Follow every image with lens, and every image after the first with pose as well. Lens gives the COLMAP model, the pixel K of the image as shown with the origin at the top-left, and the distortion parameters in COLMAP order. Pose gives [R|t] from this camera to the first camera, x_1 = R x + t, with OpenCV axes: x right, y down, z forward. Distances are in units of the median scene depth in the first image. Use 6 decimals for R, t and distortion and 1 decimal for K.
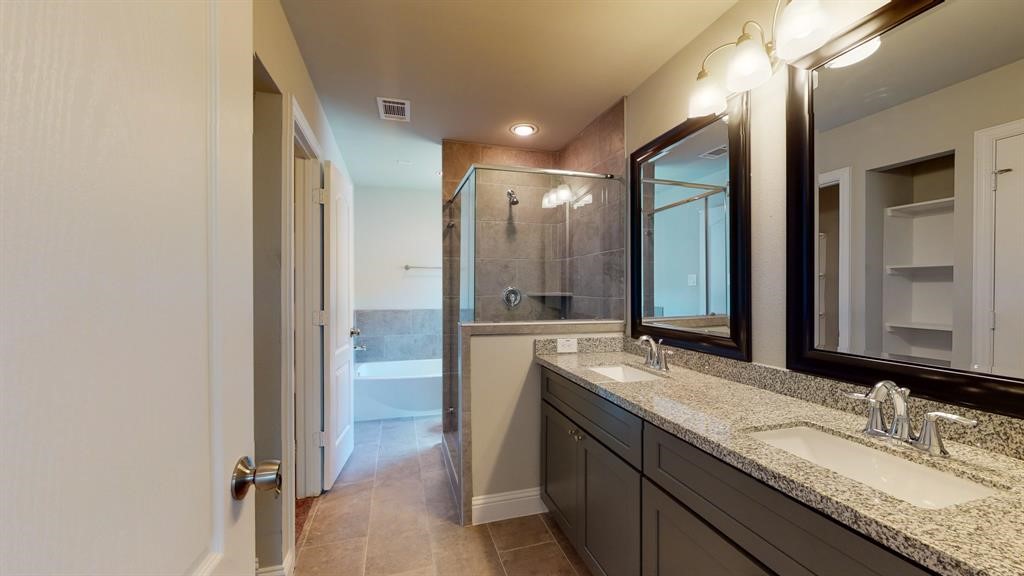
lens RADIAL K [[407.2, 0, 512.0], [0, 407.2, 288.0], [0, 0, 1]] dist [0.020965, 0.000040]
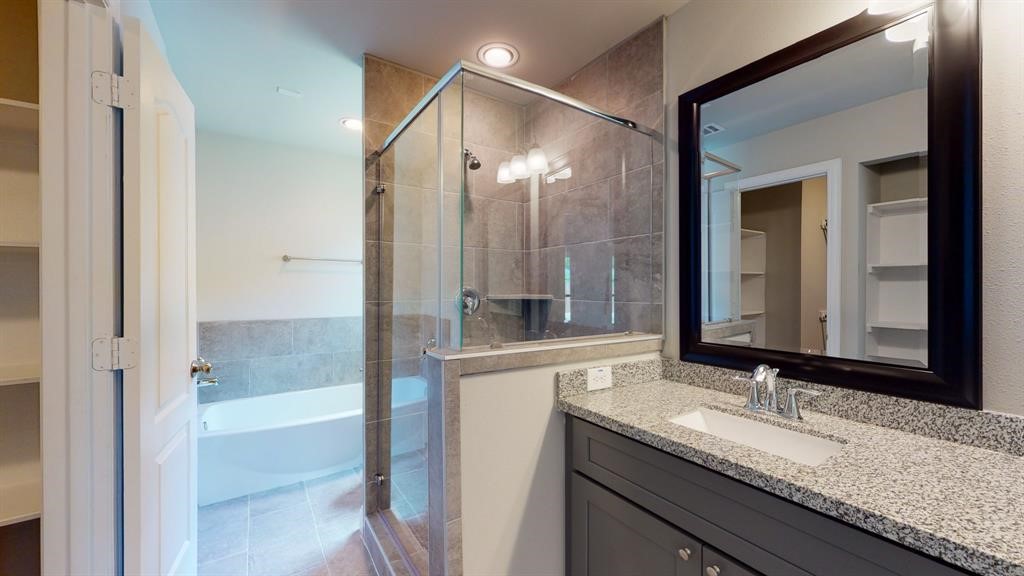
lens RADIAL K [[391.6, 0, 516.0], [0, 391.6, 287.9], [0, 0, 1]] dist [0.001925, 0.000094]
pose [[0.947809, -0.002254, 0.318830, -0.161637], [0.001197, 0.999993, 0.003514, -0.003354], [-0.318836, -0.002949, 0.947805, 0.392554]]
